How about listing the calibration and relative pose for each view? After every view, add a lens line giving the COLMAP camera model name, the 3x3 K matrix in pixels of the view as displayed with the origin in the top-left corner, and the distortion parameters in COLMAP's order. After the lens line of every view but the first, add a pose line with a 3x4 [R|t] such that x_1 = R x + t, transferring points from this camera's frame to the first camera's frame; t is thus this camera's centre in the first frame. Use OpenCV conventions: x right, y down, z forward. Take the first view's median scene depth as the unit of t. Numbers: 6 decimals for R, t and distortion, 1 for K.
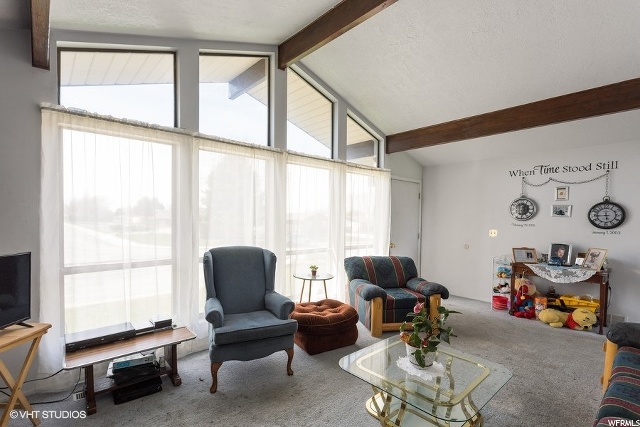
lens RADIAL K [[303.7, 0, 318.2], [0, 303.7, 218.2], [0, 0, 1]] dist [0.013887, -0.000285]
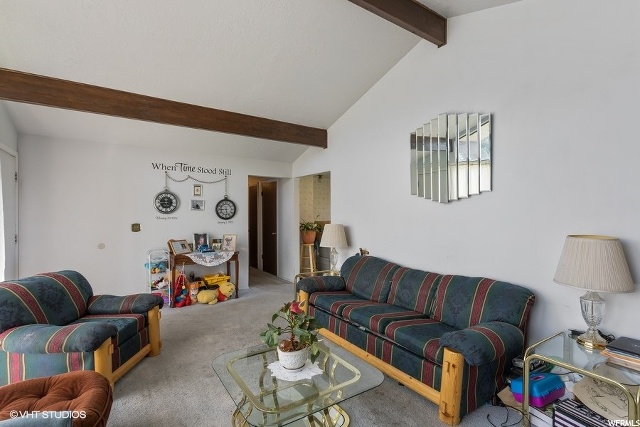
lens RADIAL K [[303.7, 0, 316.9], [0, 303.7, 210.6], [0, 0, 1]] dist [0.013887, -0.000285]
pose [[0.168443, 0.001657, 0.985710, -0.287268], [-0.002971, 0.999995, -0.001173, -0.003277], [-0.985707, -0.002731, 0.168447, 0.375725]]
